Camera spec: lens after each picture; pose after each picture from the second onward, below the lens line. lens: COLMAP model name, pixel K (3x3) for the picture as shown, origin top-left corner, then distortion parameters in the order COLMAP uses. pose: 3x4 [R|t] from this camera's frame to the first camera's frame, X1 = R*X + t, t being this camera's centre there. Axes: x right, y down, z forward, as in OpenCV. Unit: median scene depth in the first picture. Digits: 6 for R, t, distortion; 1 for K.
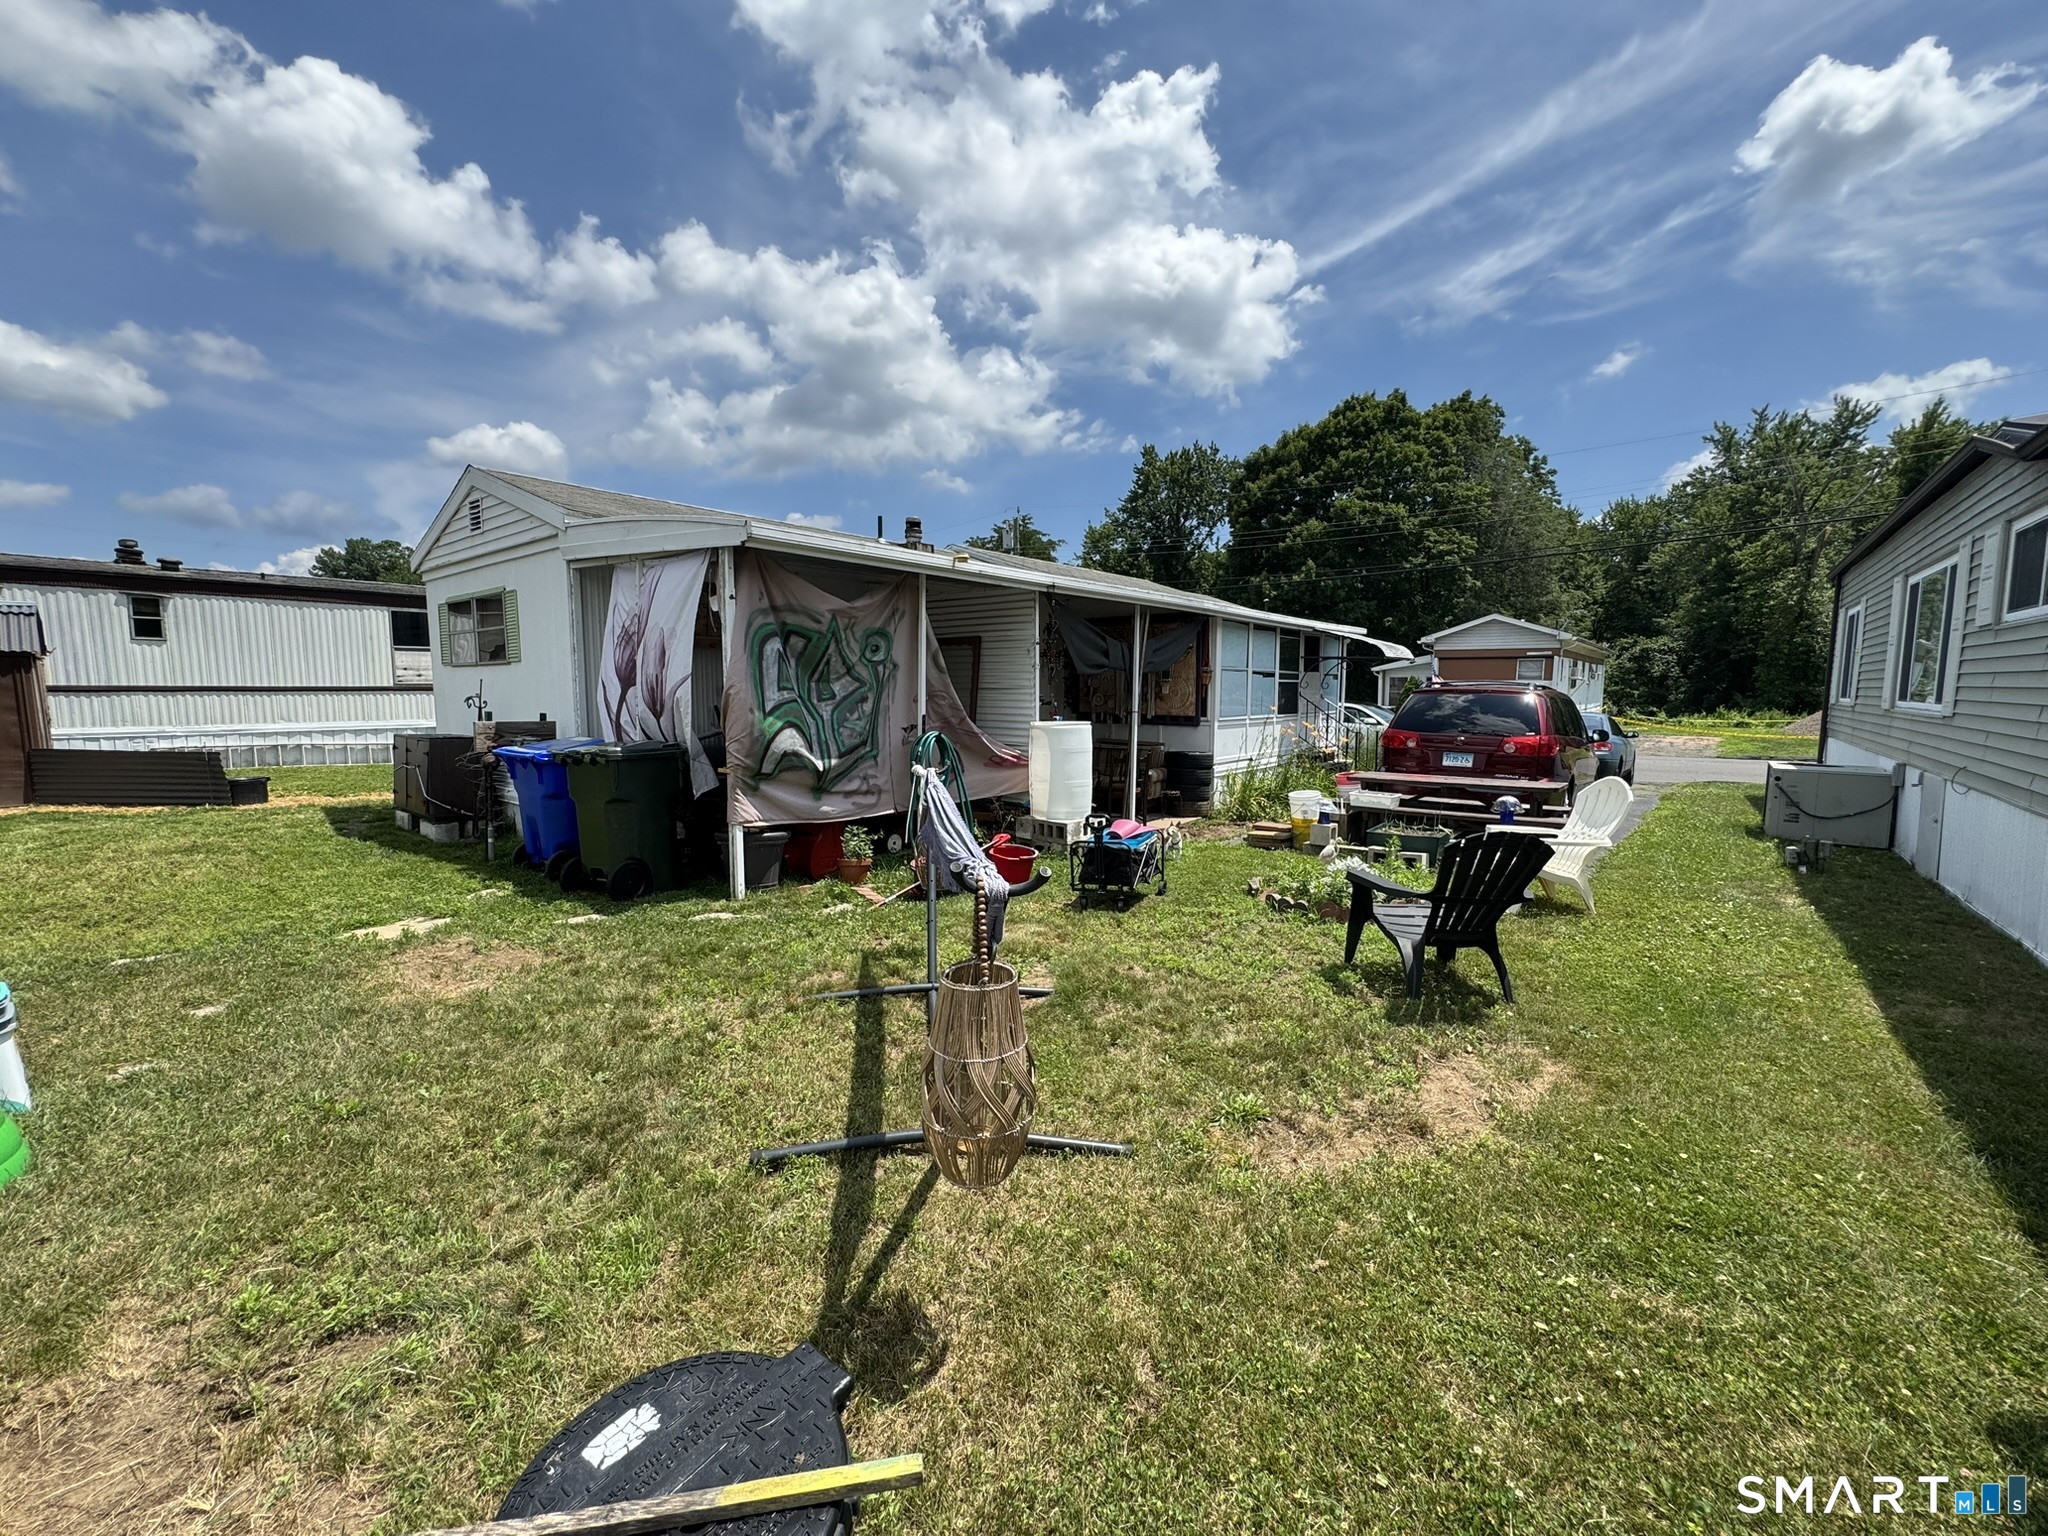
lens RADIAL K [[837.3, 0, 1024.0], [0, 837.3, 768.0], [0, 0, 1]] dist [0.003287, 0.000502]
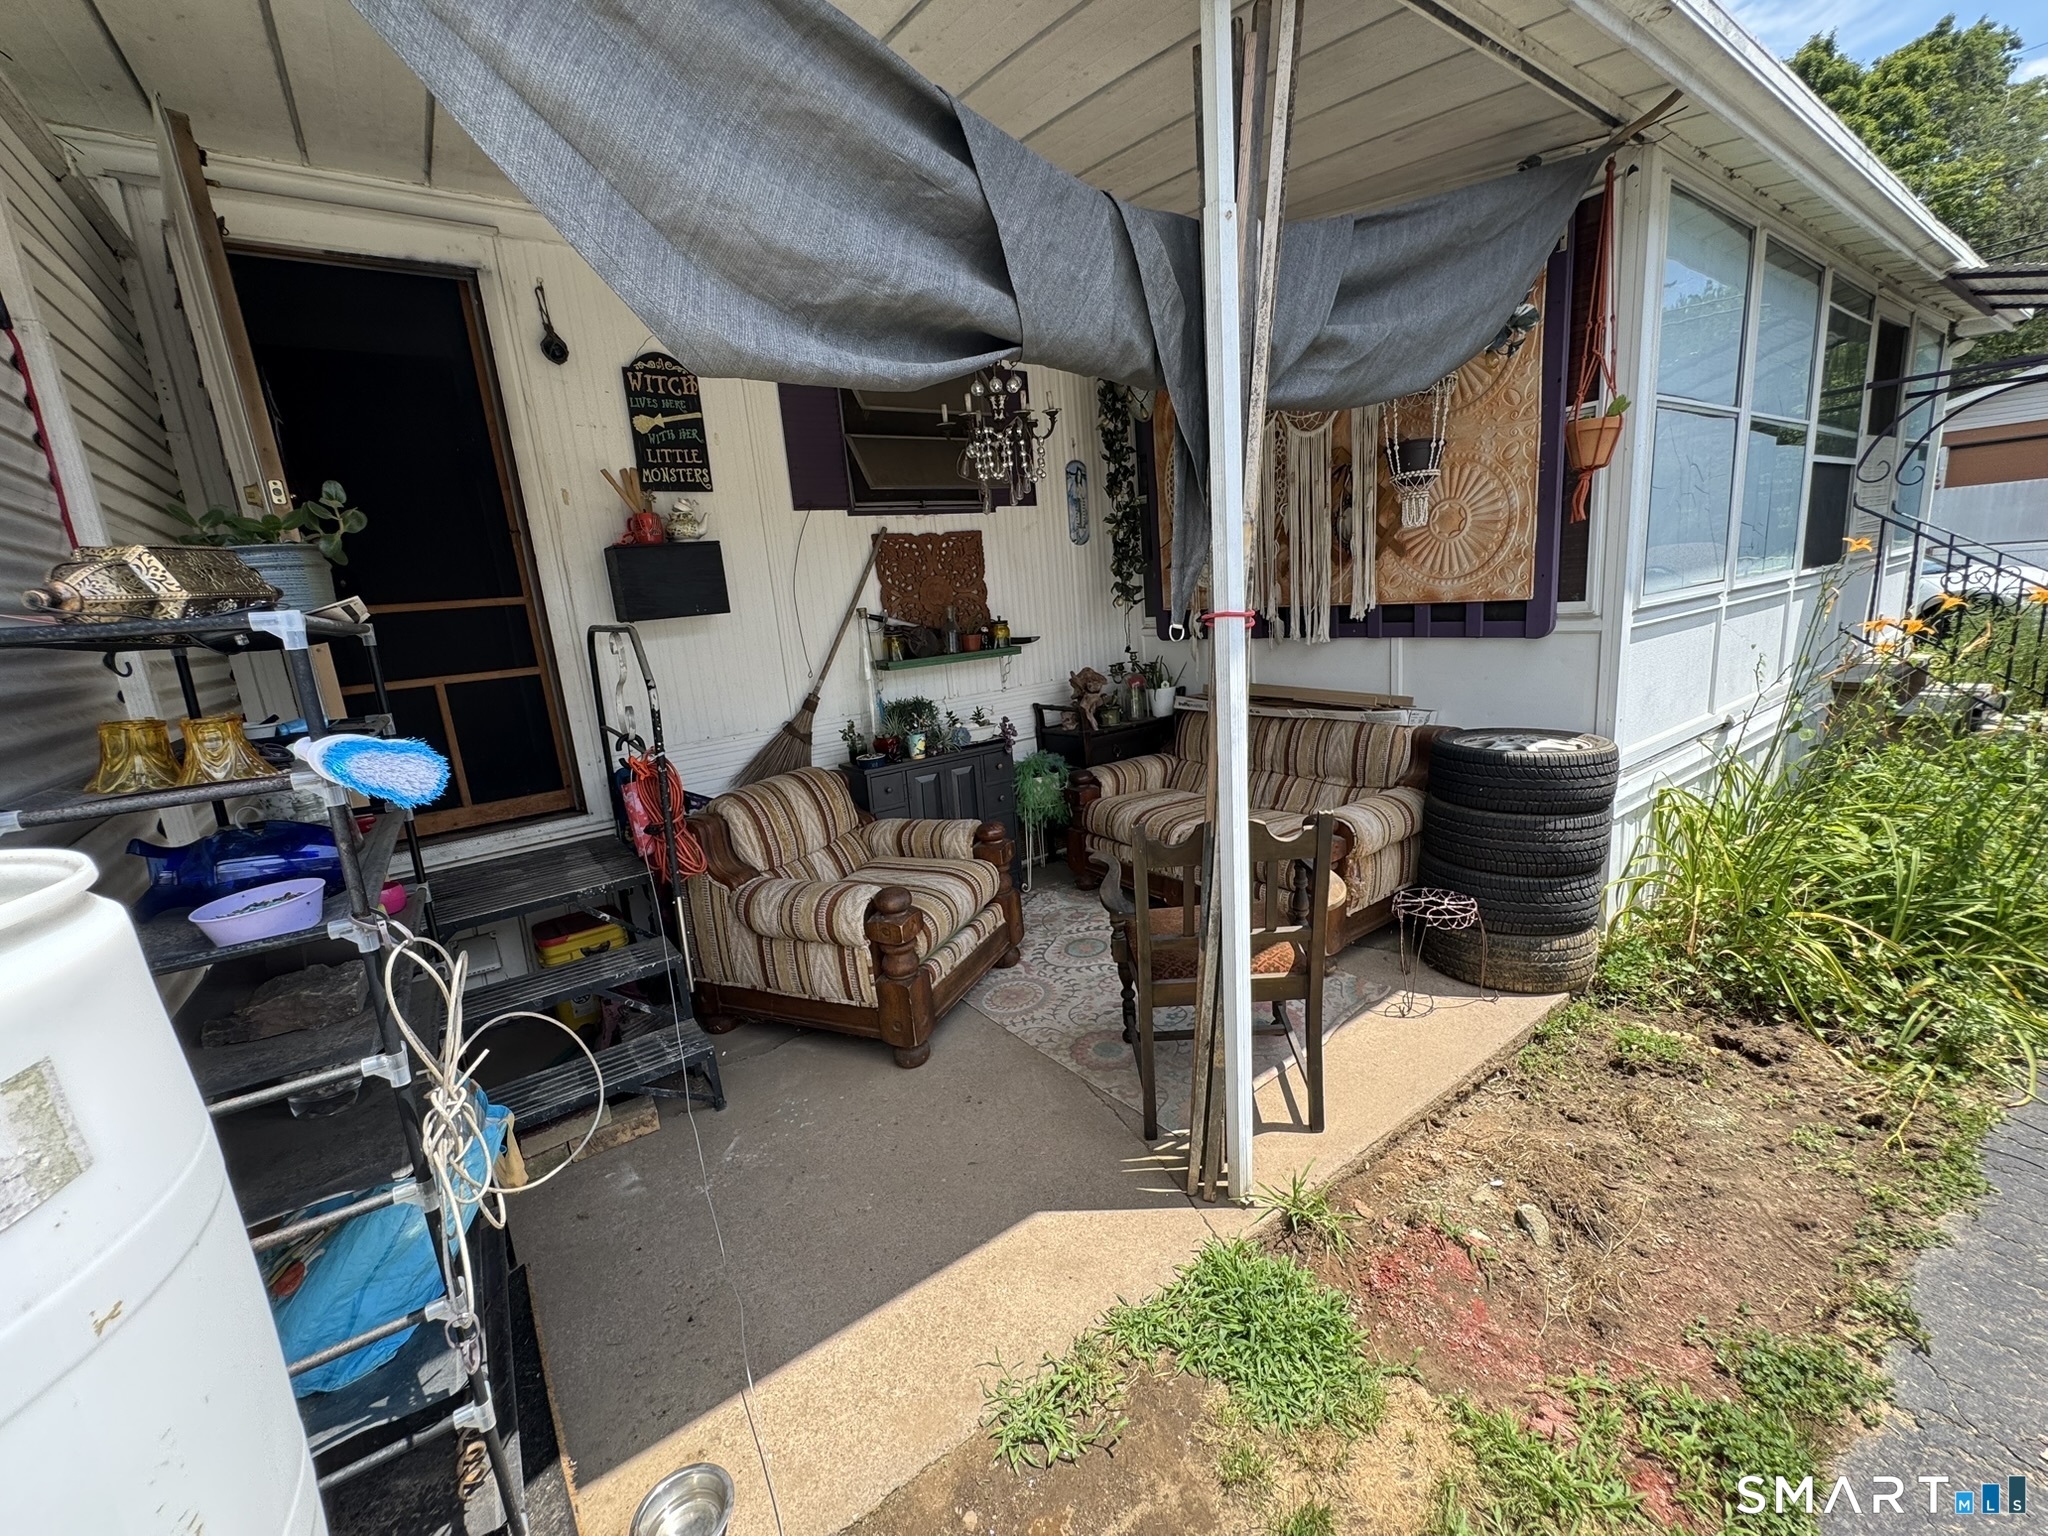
lens RADIAL K [[819.8, 0, 1024.0], [0, 819.8, 768.0], [0, 0, 1]] dist [-0.004125, -0.000145]
pose [[0.960628, -0.020958, -0.277047, 0.114552], [0.056583, 0.991011, 0.121226, -0.047479], [0.272016, -0.132130, 0.953178, 0.674278]]
